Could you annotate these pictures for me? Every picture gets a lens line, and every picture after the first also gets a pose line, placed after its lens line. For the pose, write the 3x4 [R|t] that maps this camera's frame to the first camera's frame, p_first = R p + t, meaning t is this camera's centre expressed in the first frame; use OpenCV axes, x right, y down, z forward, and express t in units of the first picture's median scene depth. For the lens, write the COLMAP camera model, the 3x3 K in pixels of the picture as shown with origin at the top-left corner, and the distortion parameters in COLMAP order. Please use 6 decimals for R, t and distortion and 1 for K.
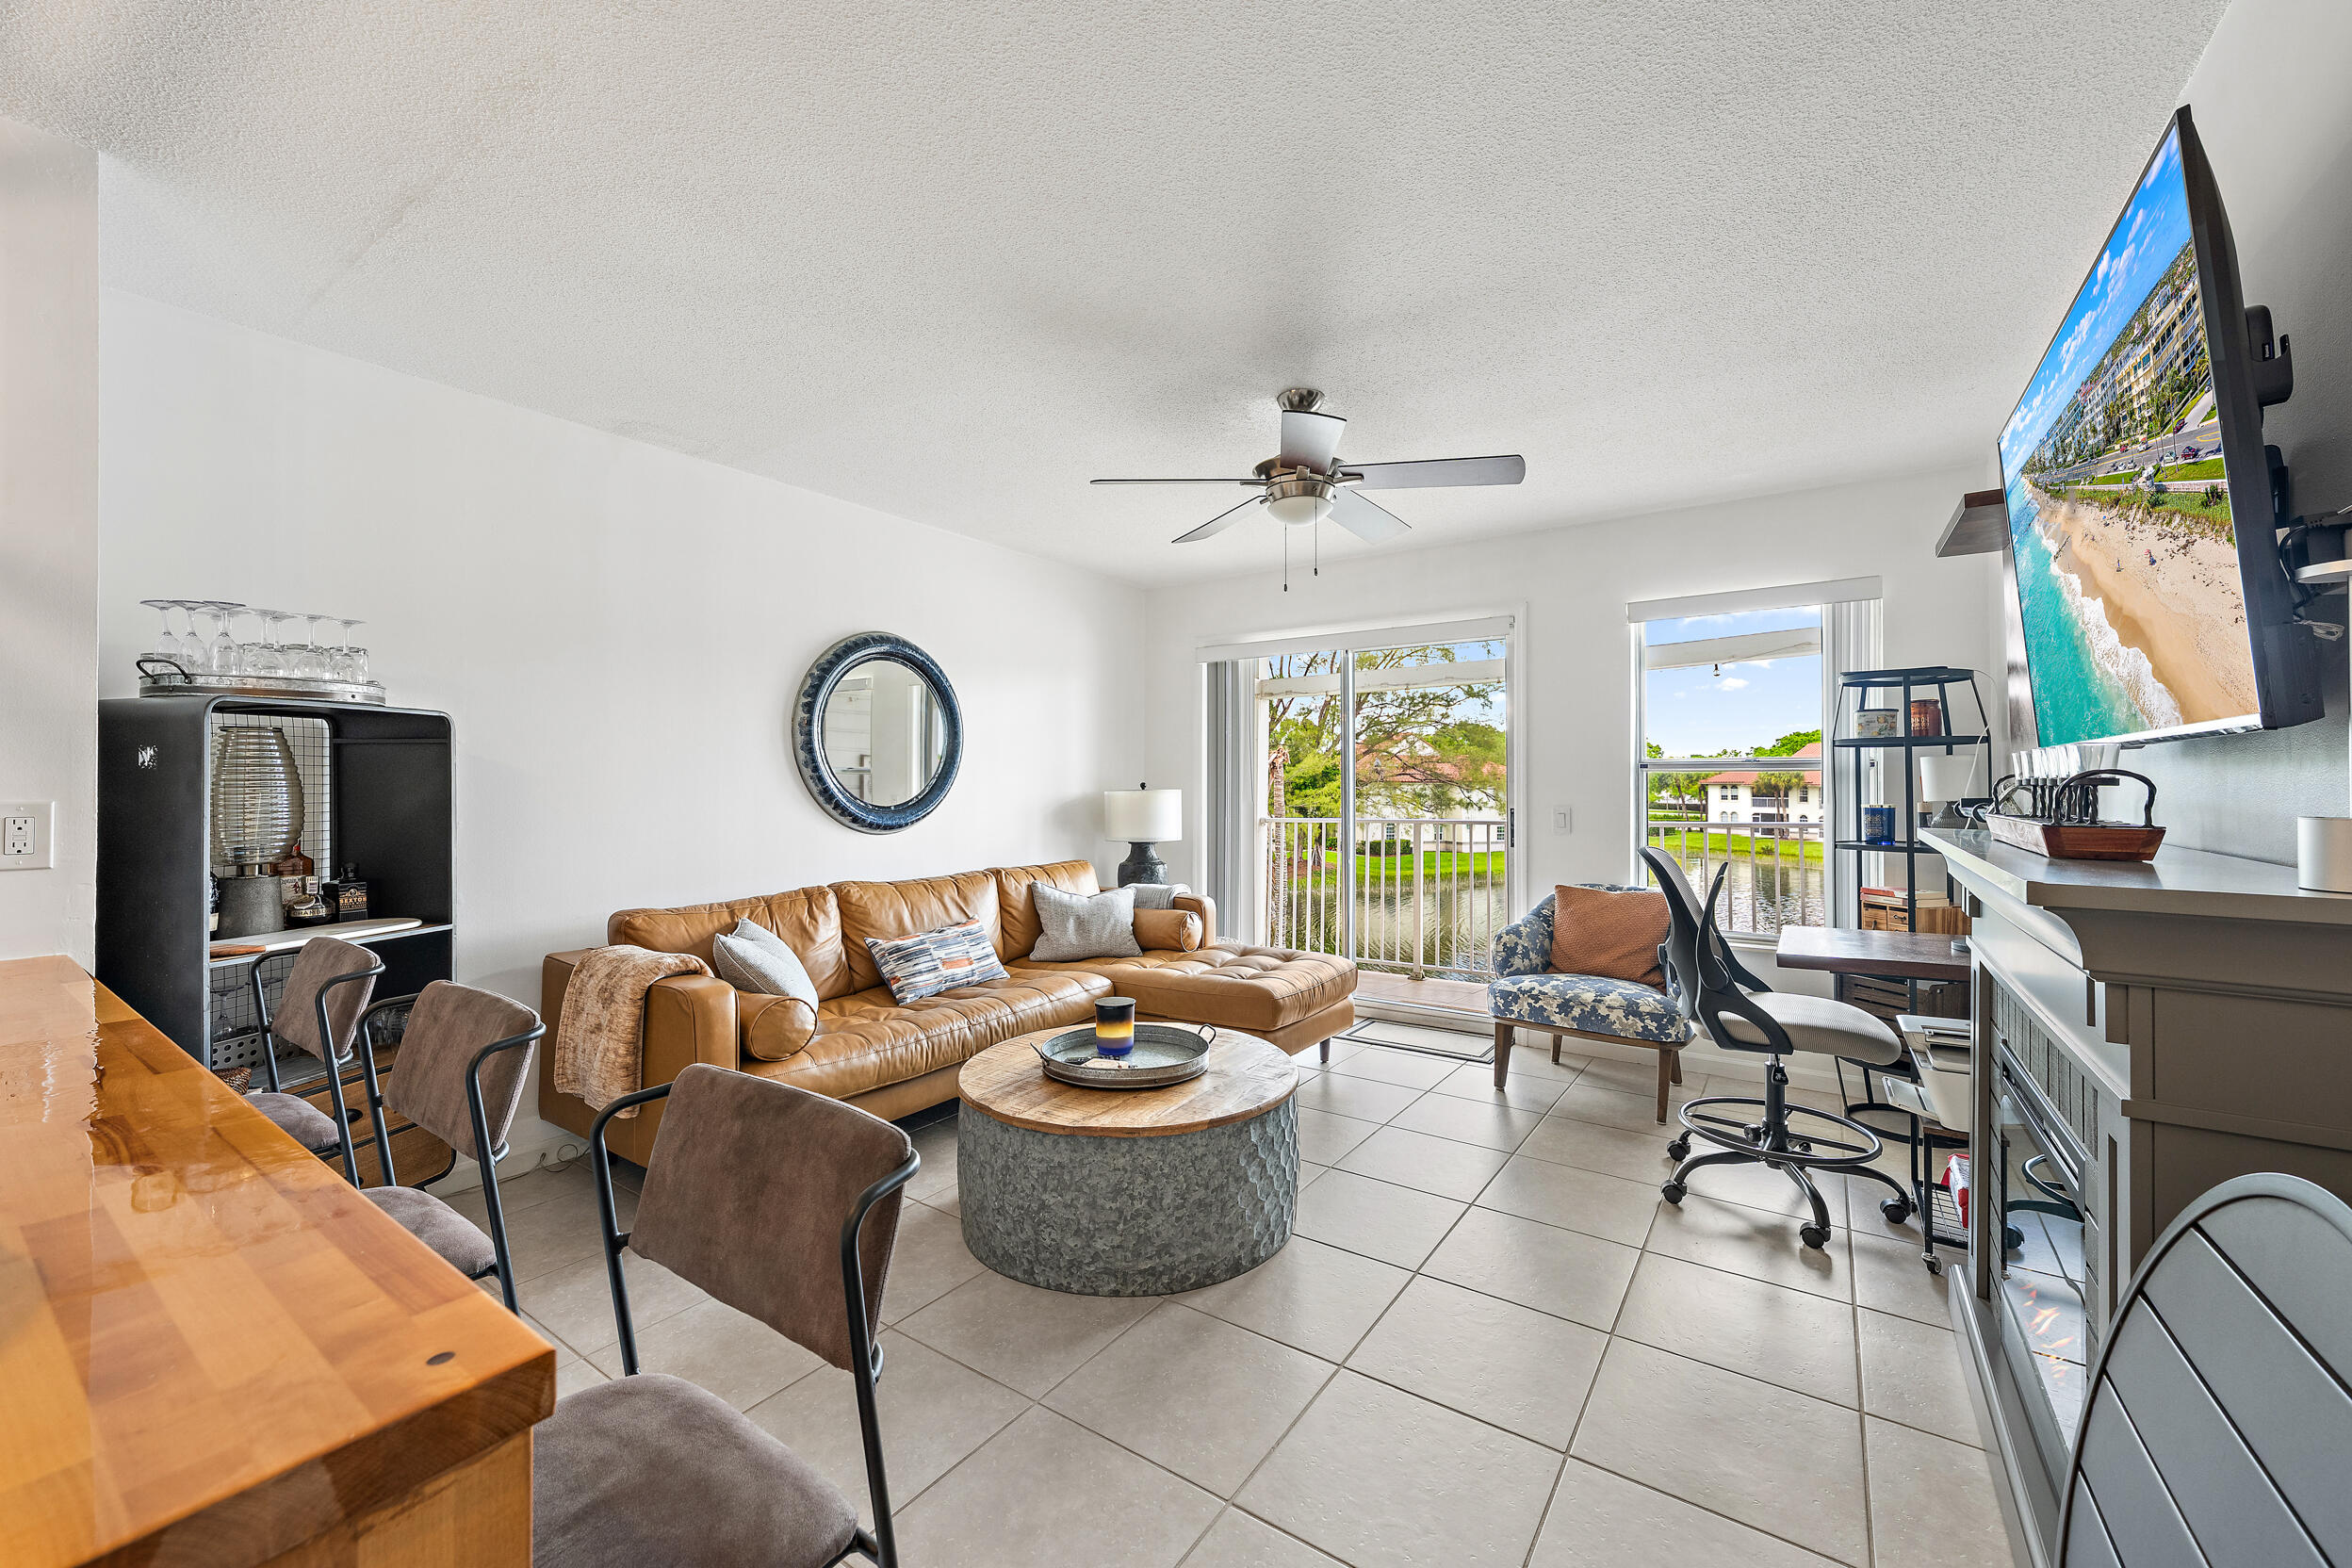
lens RADIAL K [[920.5, 0, 1176.9], [0, 920.5, 776.5], [0, 0, 1]] dist [0.001230, -0.000558]
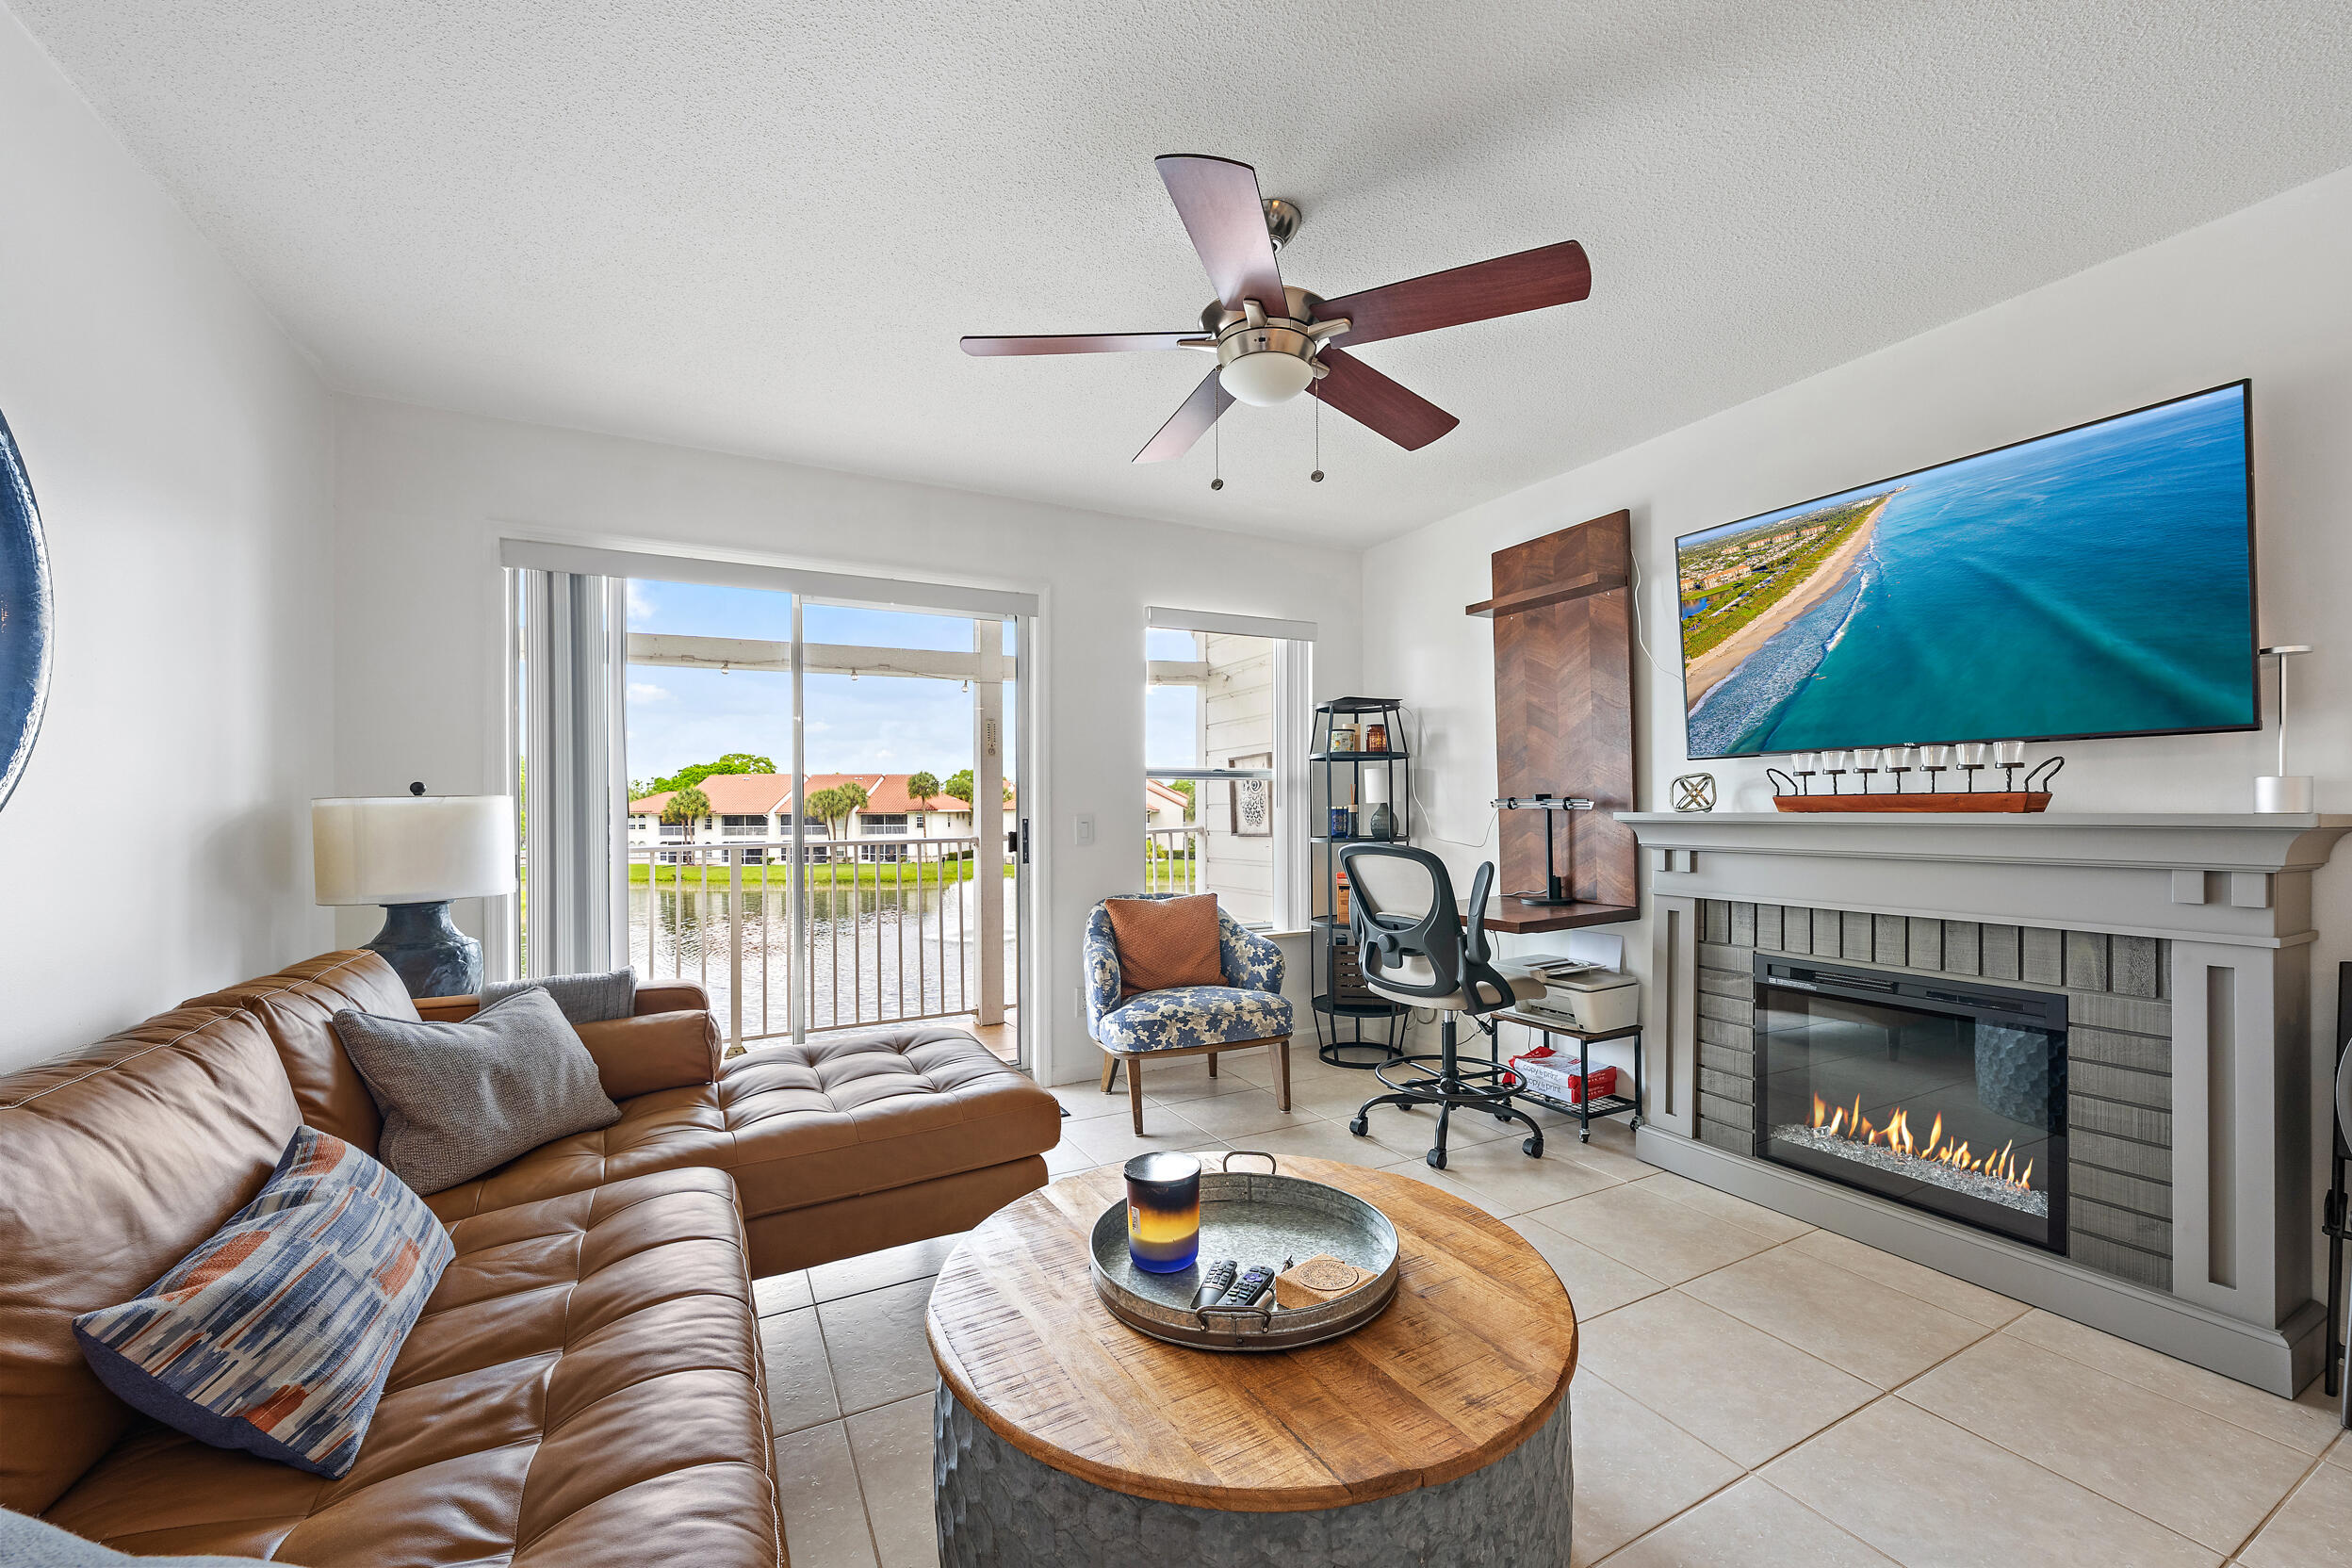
lens RADIAL K [[920.5, 0, 1173.0], [0, 920.5, 811.1], [0, 0, 1]] dist [0.001230, -0.000558]
pose [[0.457155, -0.004197, 0.889377, -0.390320], [0.000522, 0.999990, 0.004450, 0.027252], [-0.889387, -0.001570, 0.457153, 0.548758]]
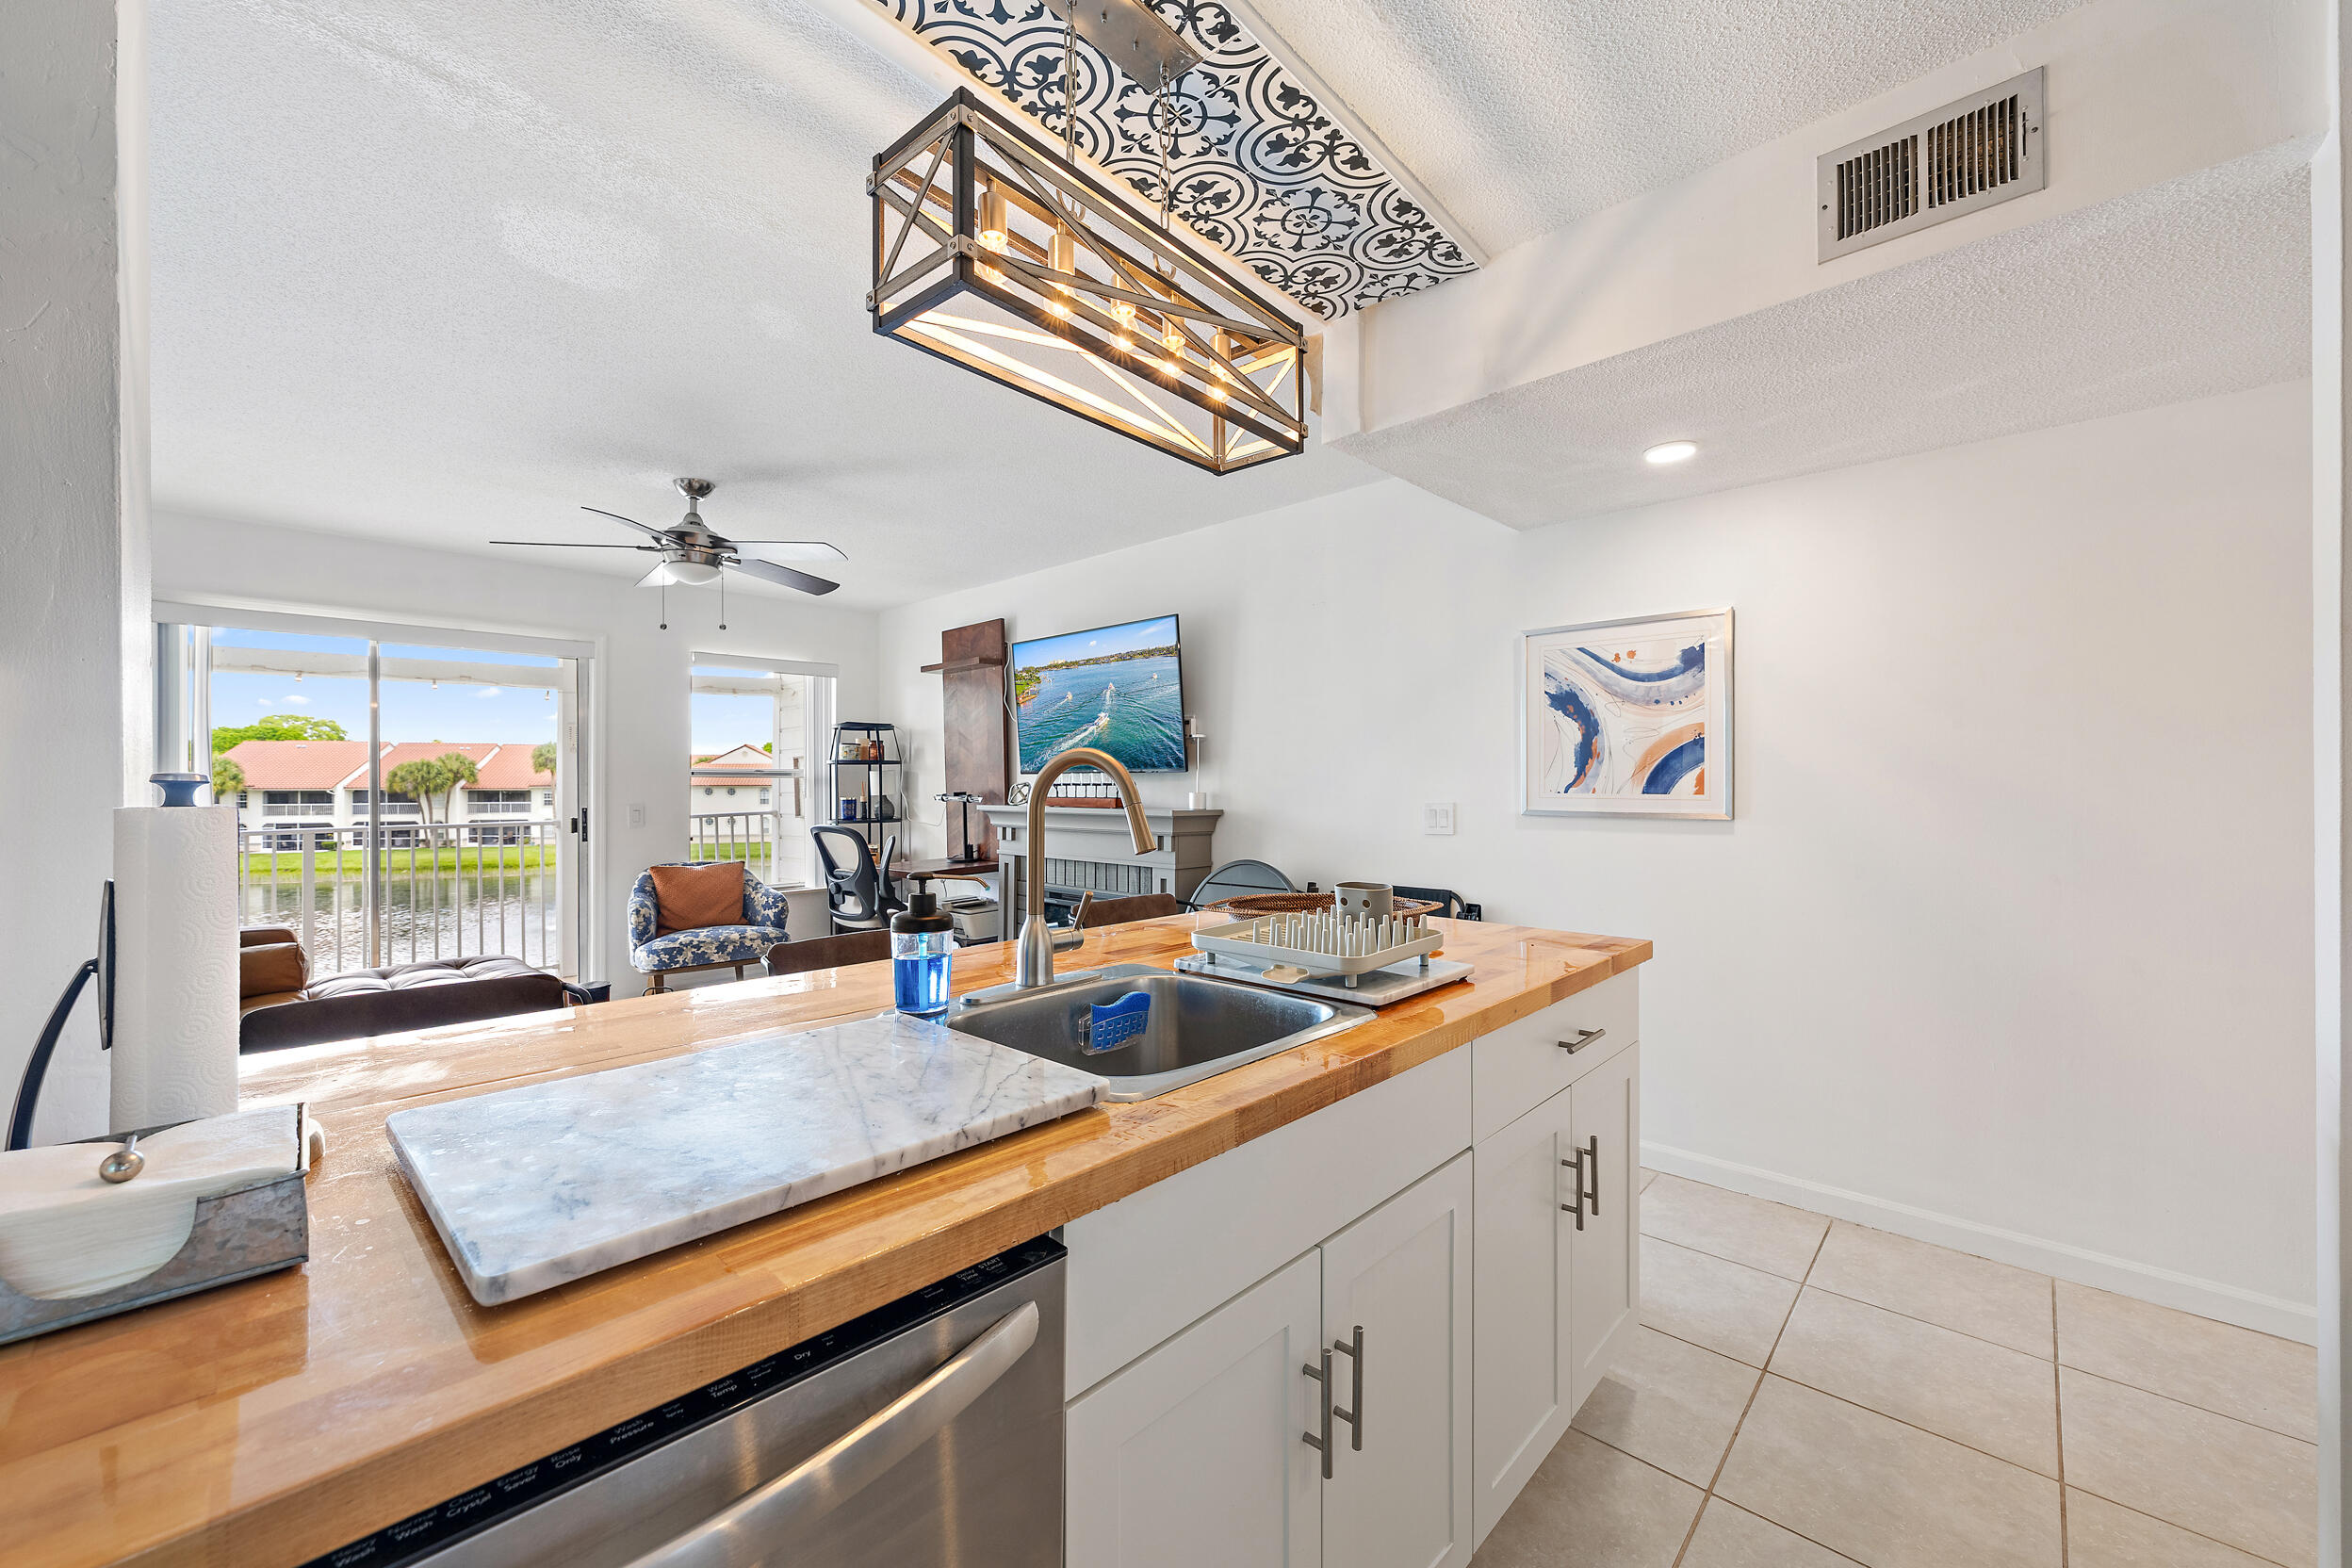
lens RADIAL K [[920.5, 0, 1180.1], [0, 920.5, 786.6], [0, 0, 1]] dist [0.001230, -0.000558]
pose [[0.145041, -0.002426, 0.989423, -0.764398], [-0.005056, 0.999982, 0.003193, 0.000570], [-0.989413, -0.005466, 0.145027, 0.107140]]
